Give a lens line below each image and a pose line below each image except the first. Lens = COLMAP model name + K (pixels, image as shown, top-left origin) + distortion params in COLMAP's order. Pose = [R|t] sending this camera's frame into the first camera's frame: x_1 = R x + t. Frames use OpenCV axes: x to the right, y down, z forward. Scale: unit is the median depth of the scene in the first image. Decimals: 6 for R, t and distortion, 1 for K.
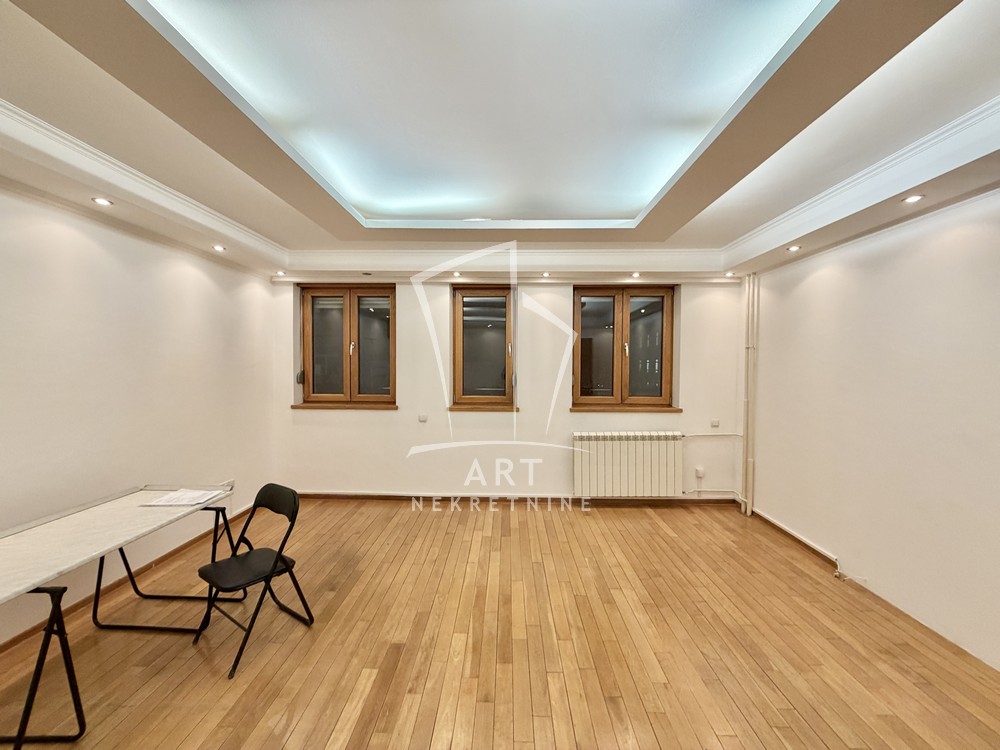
lens RADIAL K [[393.4, 0, 500.0], [0, 393.4, 375.0], [0, 0, 1]] dist [-0.031440, -0.000070]
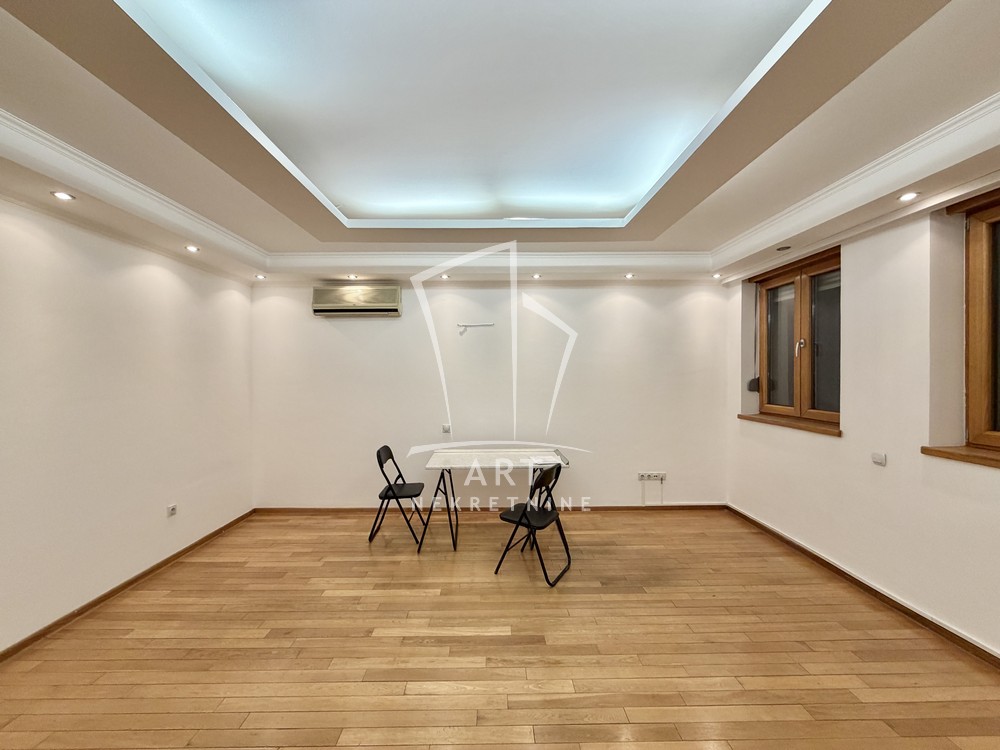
lens RADIAL K [[399.8, 0, 500.0], [0, 399.8, 375.0], [0, 0, 1]] dist [-0.000810, -0.000403]
pose [[0.027015, 0.001896, -0.999633, 0.439229], [-0.016874, 0.999857, 0.001440, -0.007936], [0.999493, 0.016829, 0.027043, 0.458714]]
